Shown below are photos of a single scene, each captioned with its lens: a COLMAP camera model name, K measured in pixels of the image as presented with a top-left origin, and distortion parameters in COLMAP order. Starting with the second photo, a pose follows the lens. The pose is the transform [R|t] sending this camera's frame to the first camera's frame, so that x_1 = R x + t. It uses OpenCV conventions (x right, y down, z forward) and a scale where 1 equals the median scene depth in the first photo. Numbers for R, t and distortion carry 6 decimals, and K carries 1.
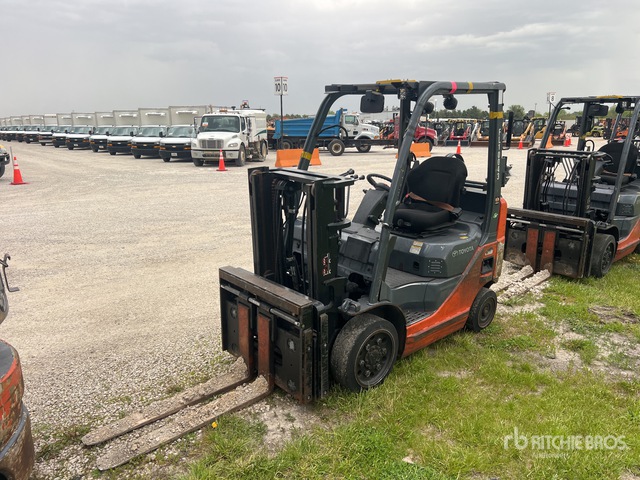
lens RADIAL K [[506.2, 0, 320.0], [0, 506.2, 240.0], [0, 0, 1]] dist [0.006912, 0.004059]
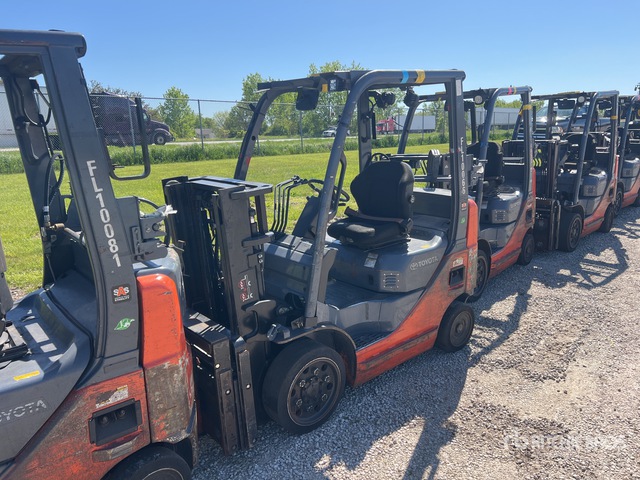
lens RADIAL K [[460.0, 0, 320.0], [0, 460.0, 240.0], [0, 0, 1]] dist [-0.008246, -0.002668]
pose [[0.998326, -0.043892, -0.037665, 0.147319], [0.043252, 0.998908, -0.017665, -0.010629], [0.038399, 0.016006, 0.999134, 0.213775]]
